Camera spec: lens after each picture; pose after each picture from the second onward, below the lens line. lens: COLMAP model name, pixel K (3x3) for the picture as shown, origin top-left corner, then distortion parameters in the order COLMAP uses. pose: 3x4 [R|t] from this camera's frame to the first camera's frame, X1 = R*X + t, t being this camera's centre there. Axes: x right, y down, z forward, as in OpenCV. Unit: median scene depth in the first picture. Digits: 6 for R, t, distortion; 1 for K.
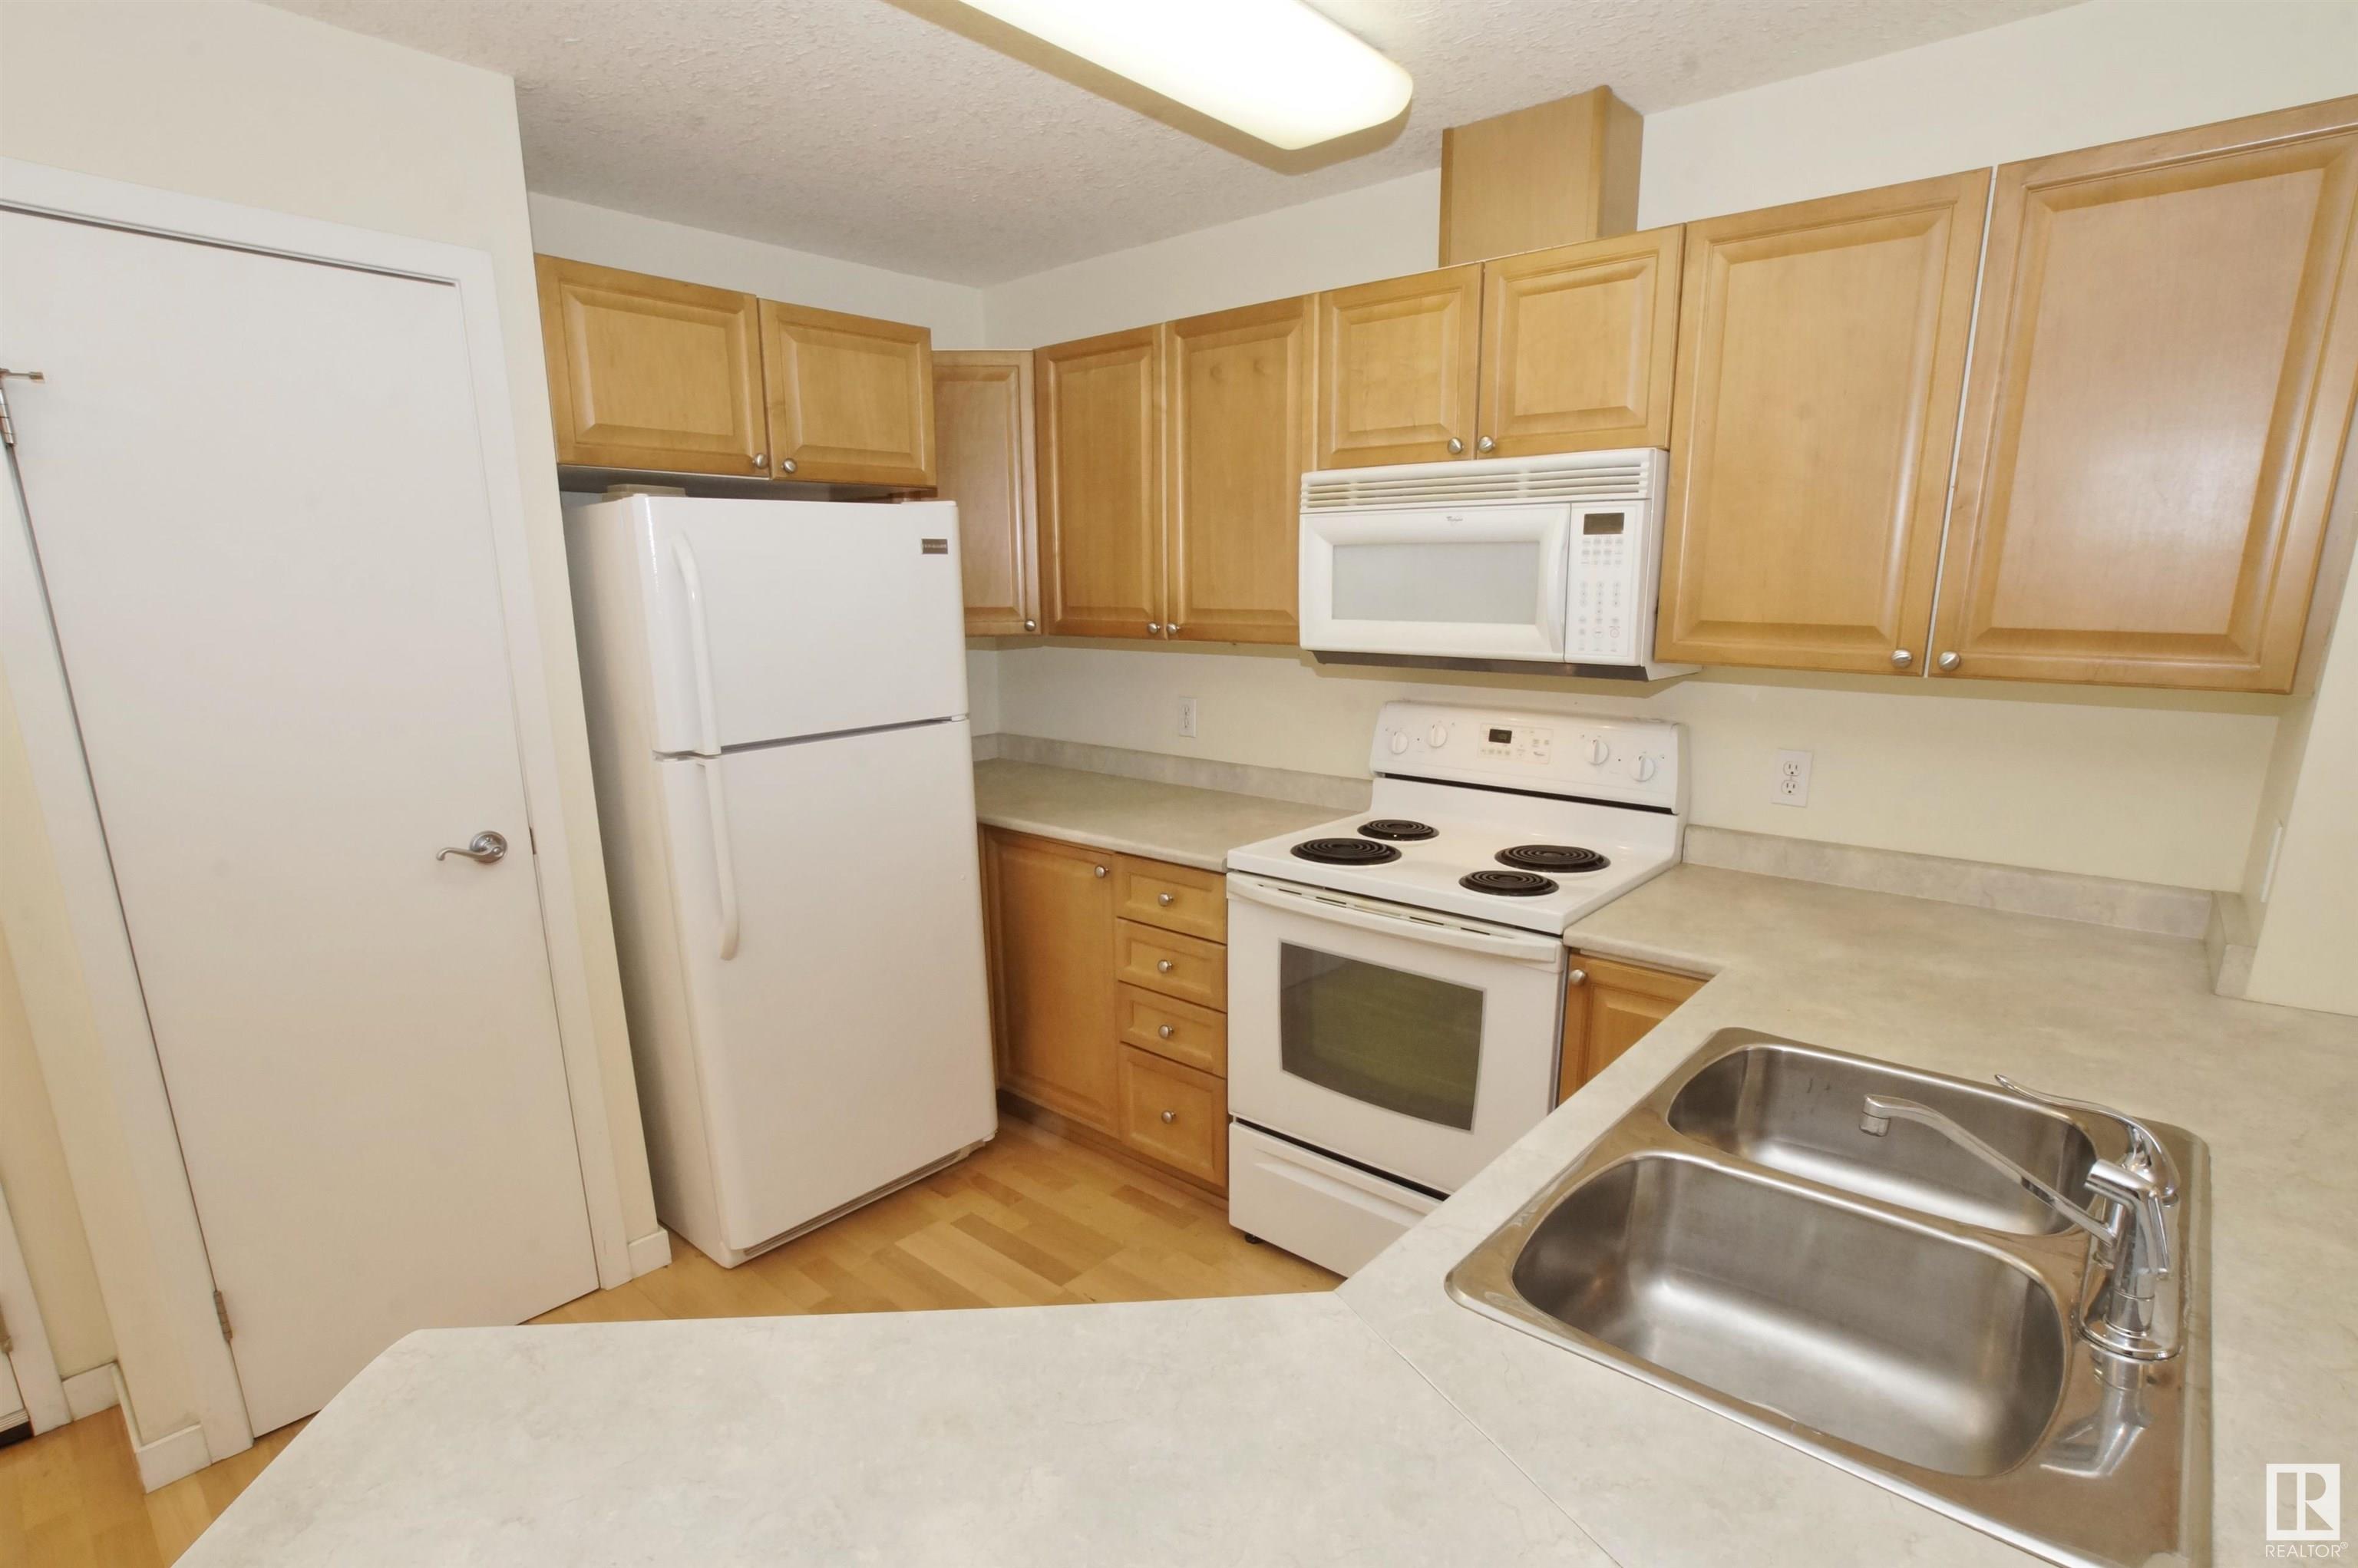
lens RADIAL K [[1156.5, 0, 1206.6], [0, 1156.5, 858.3], [0, 0, 1]] dist [-0.073522, 0.039021]
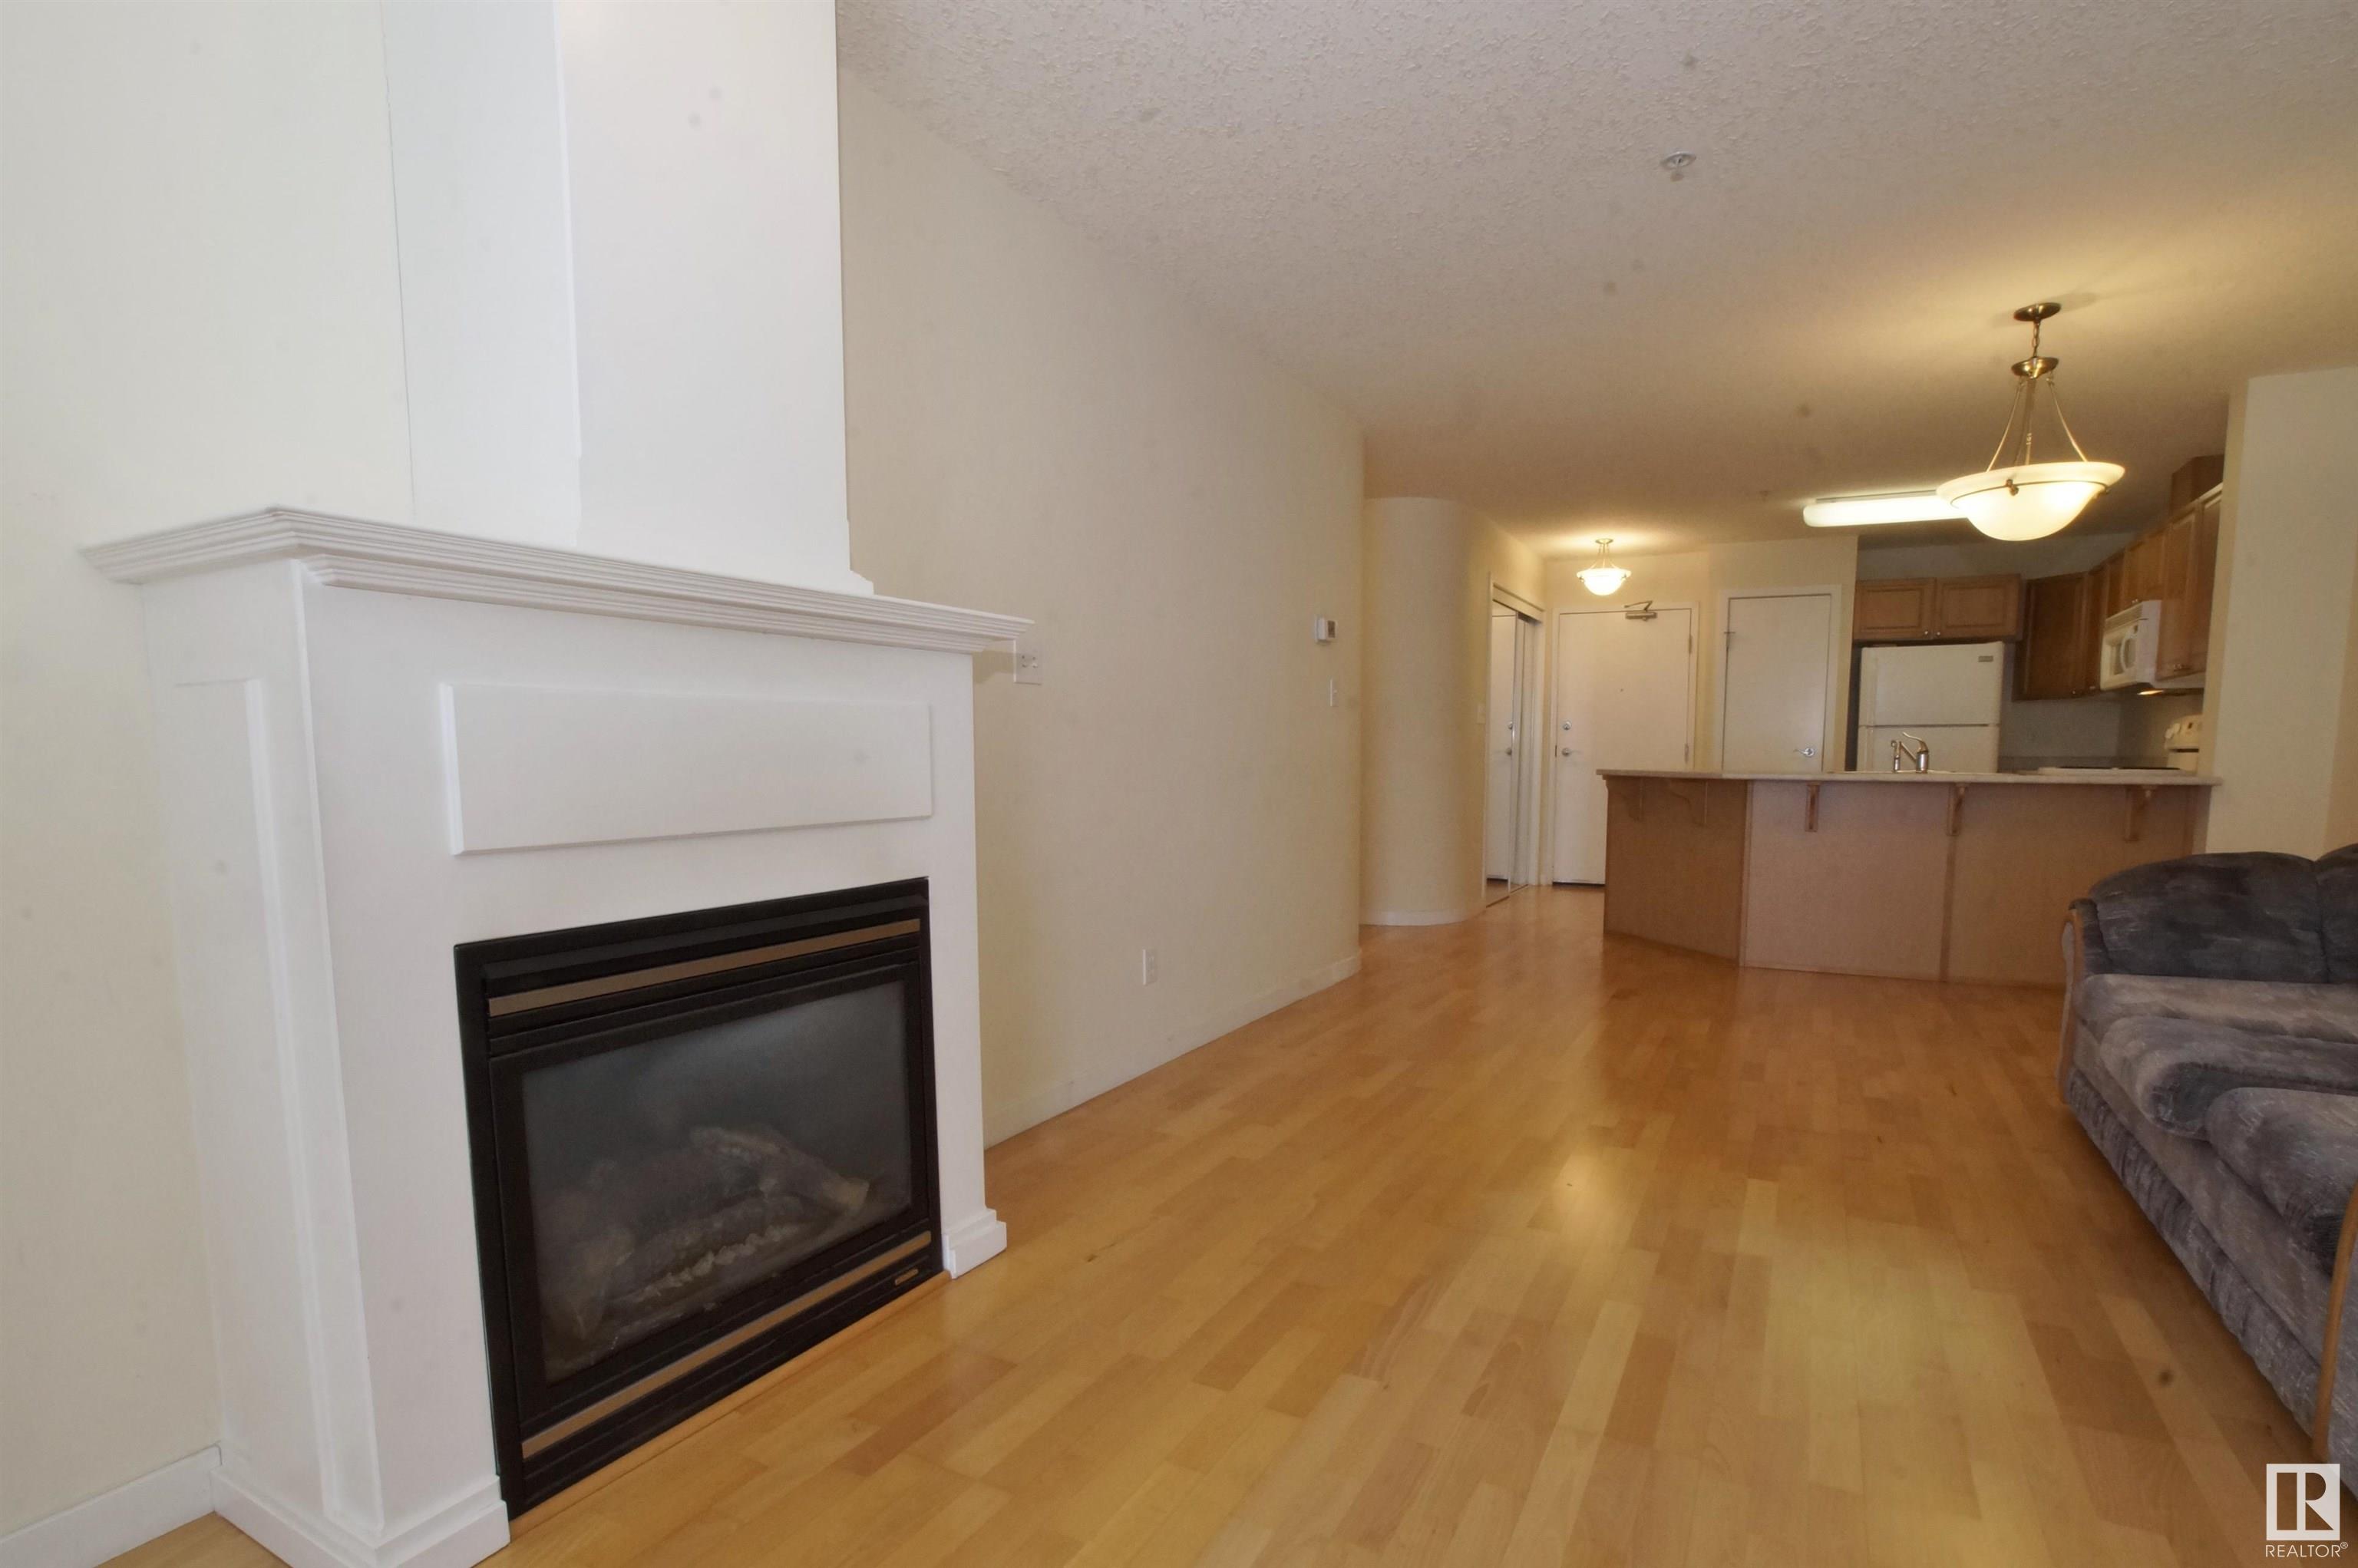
lens RADIAL K [[1143.7, 0, 1187.5], [0, 1143.7, 883.7], [0, 0, 1]] dist [-0.076008, 0.037149]
pose [[0.197645, 0.117494, -0.973207, 2.083709], [-0.233006, 0.969968, 0.069782, 0.517211], [0.952179, 0.212971, 0.219086, -1.295116]]
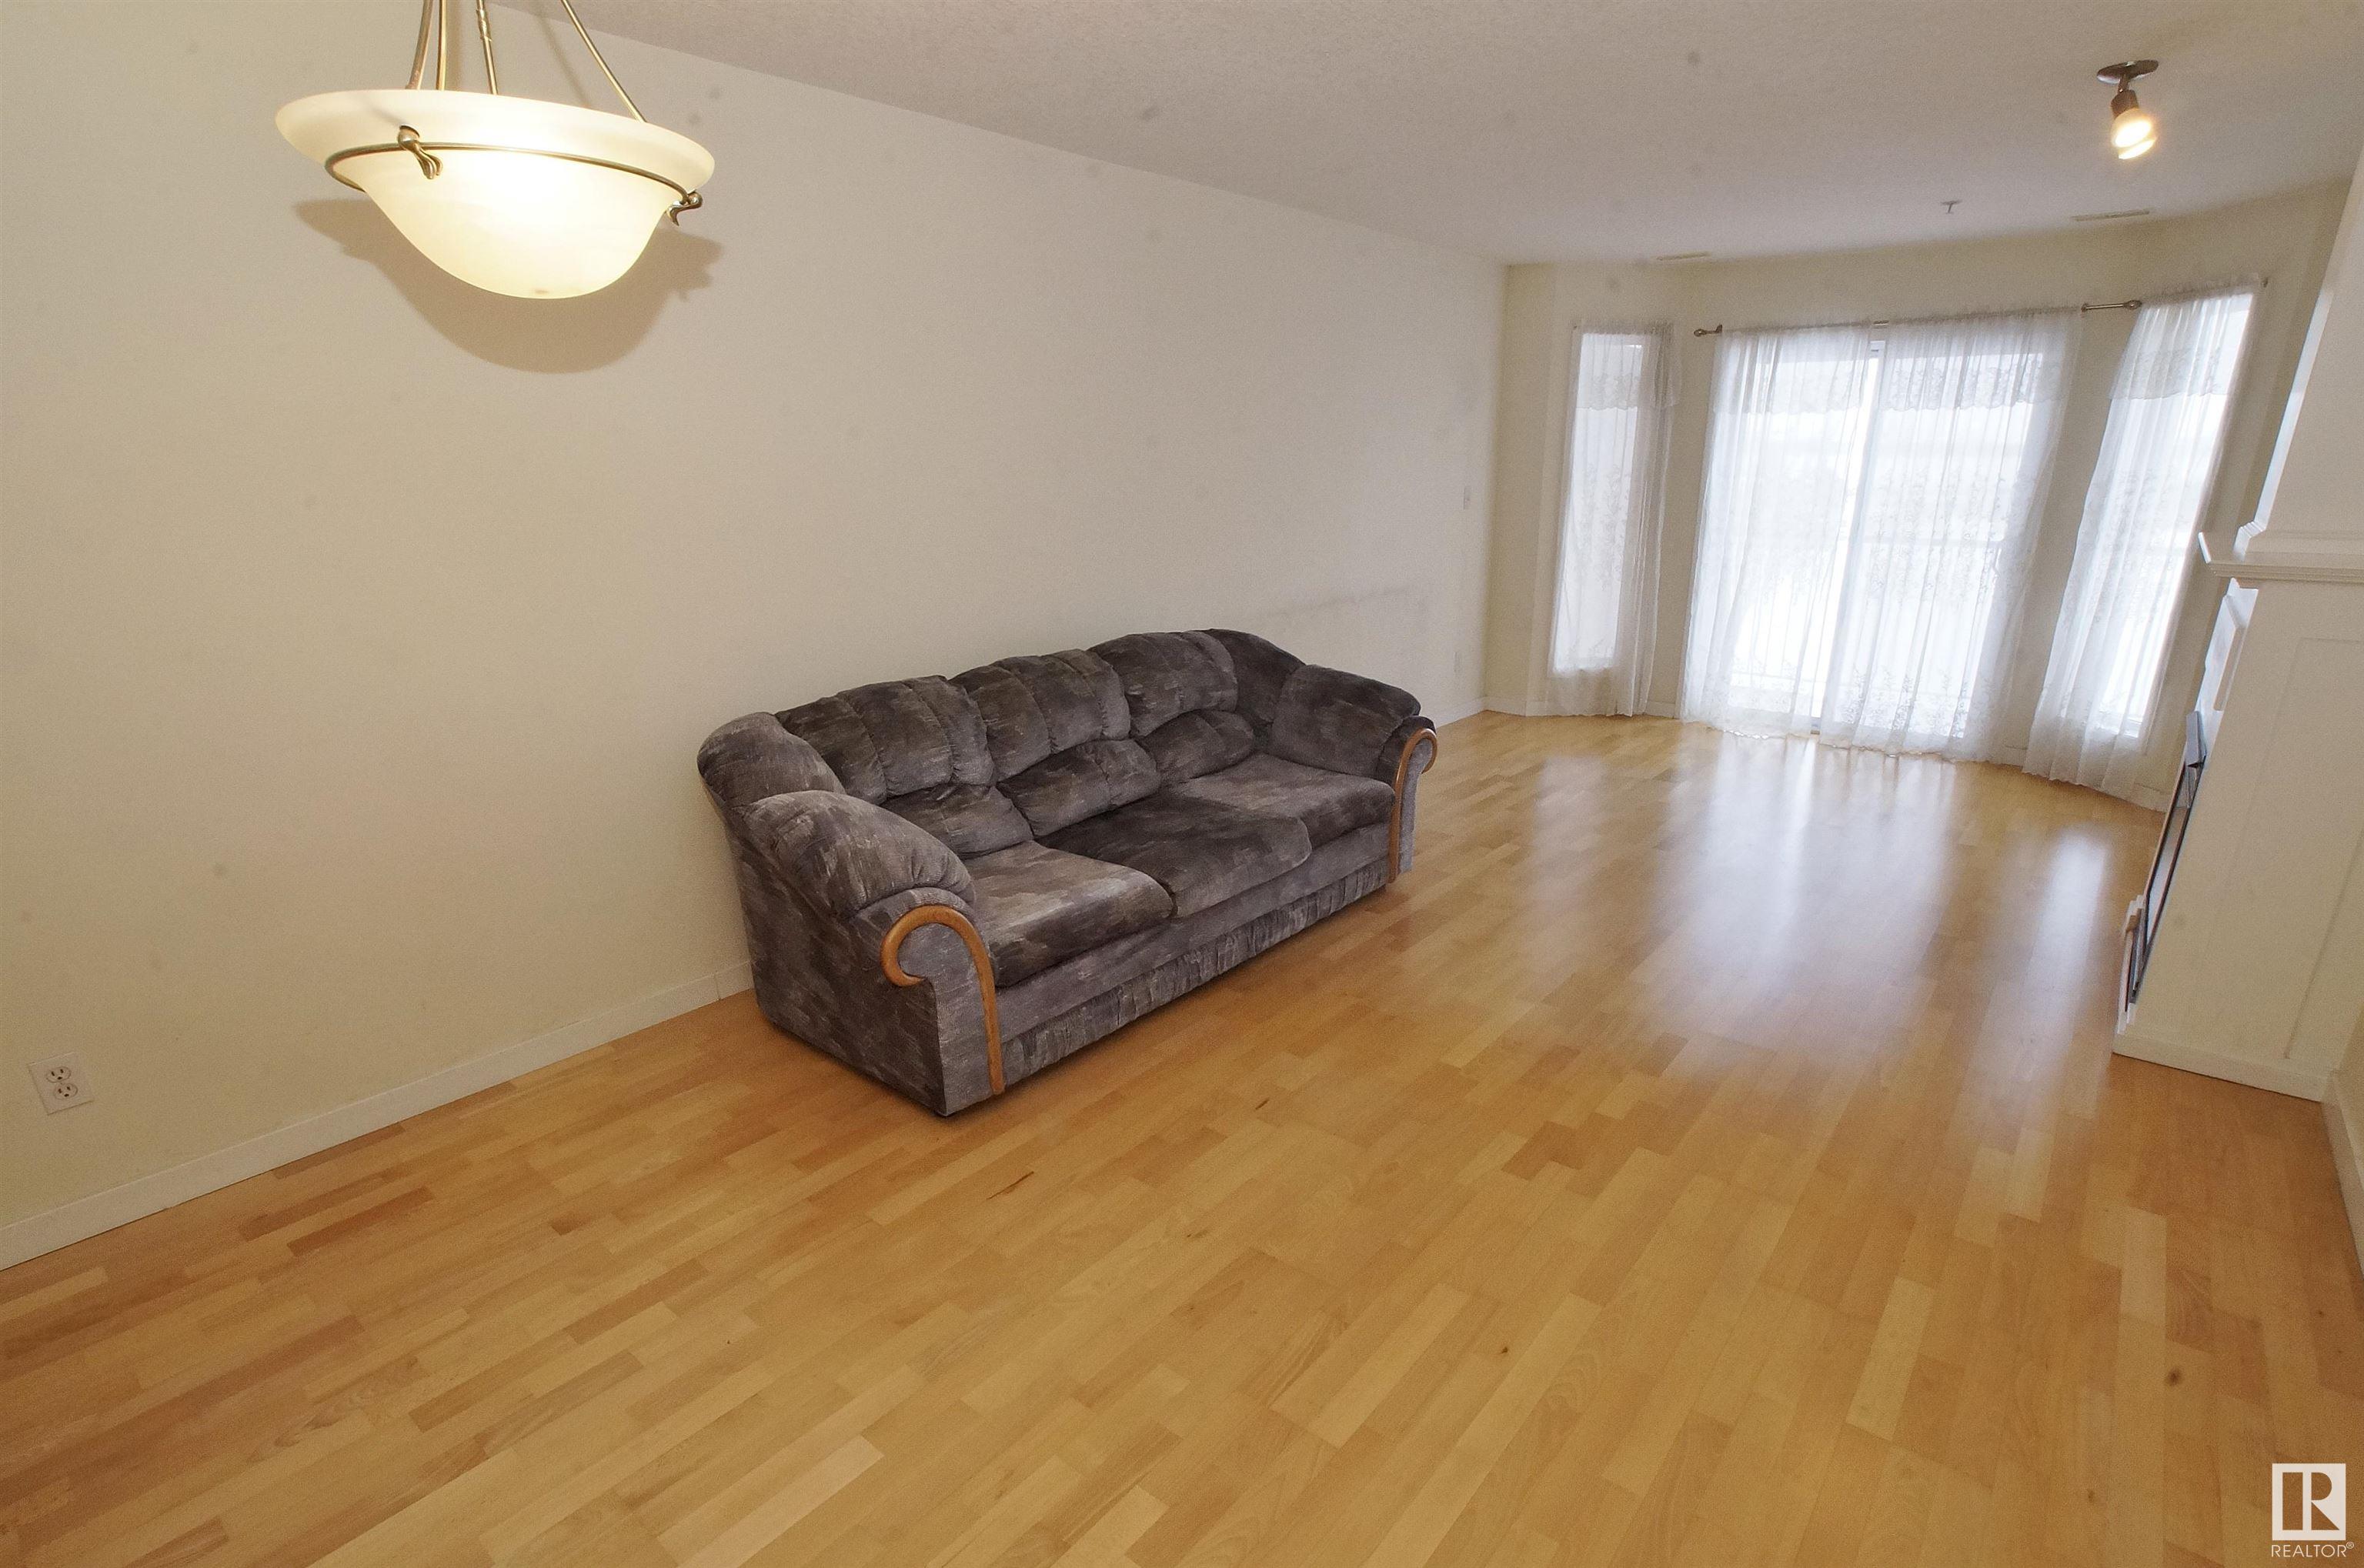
lens RADIAL K [[1159.8, 0, 1212.4], [0, 1159.8, 860.0], [0, 0, 1]] dist [-0.068048, 0.032362]
pose [[-0.028804, -0.330219, 0.943465, 0.115266], [0.243602, 0.913080, 0.327021, 0.091950], [-0.969447, 0.239250, 0.054142, -0.339616]]
